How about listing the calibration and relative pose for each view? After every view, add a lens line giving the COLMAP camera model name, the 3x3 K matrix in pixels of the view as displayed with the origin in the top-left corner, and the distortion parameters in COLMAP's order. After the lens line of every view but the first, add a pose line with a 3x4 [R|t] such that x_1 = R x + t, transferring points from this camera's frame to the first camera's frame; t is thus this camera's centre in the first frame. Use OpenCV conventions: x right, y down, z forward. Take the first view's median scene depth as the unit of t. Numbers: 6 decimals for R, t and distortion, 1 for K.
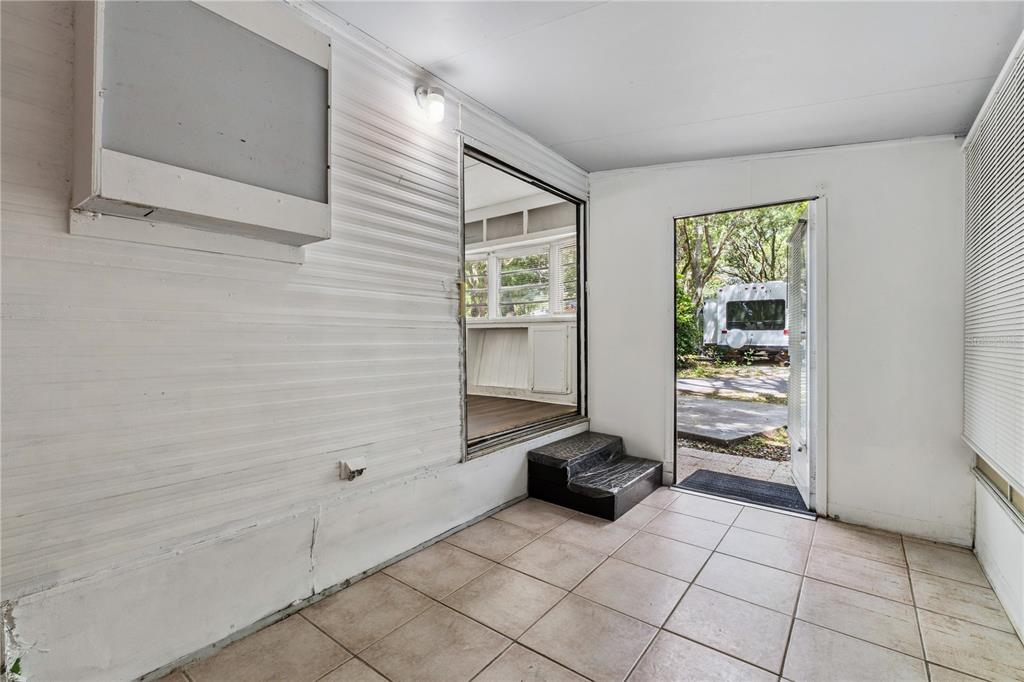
lens RADIAL K [[451.8, 0, 512.7], [0, 451.8, 340.9], [0, 0, 1]] dist [-0.001030, 0.000022]
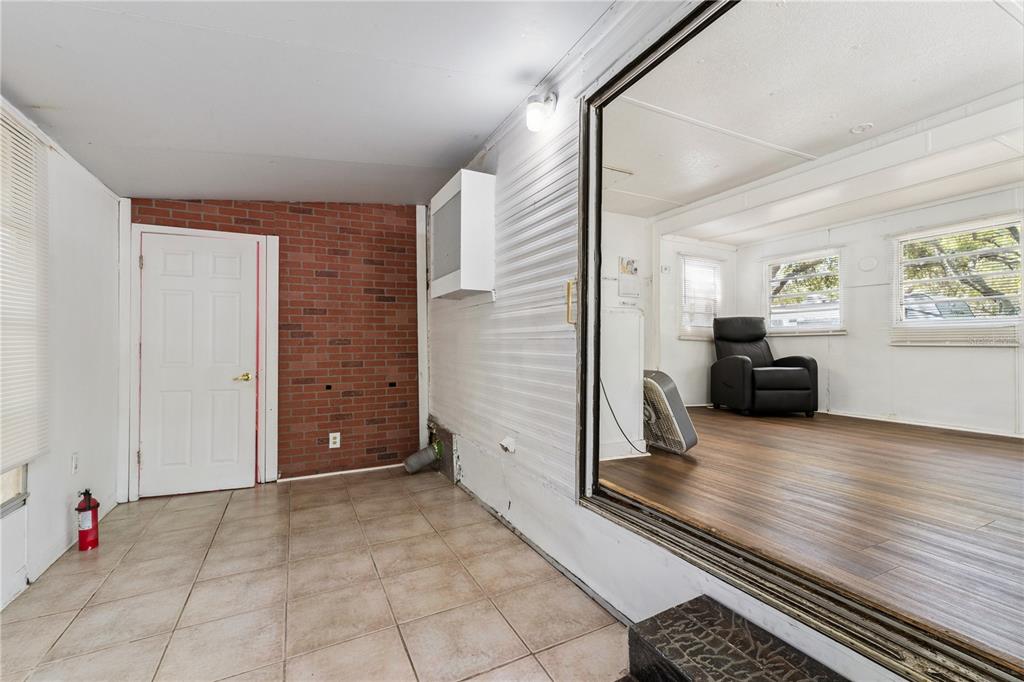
lens RADIAL K [[448.9, 0, 515.5], [0, 448.9, 340.9], [0, 0, 1]] dist [-0.001919, -0.000237]
pose [[-0.439498, -0.002867, -0.898239, 0.742185], [-0.001606, 0.999996, -0.002406, -0.022081], [0.898242, 0.000385, -0.439501, 1.412854]]
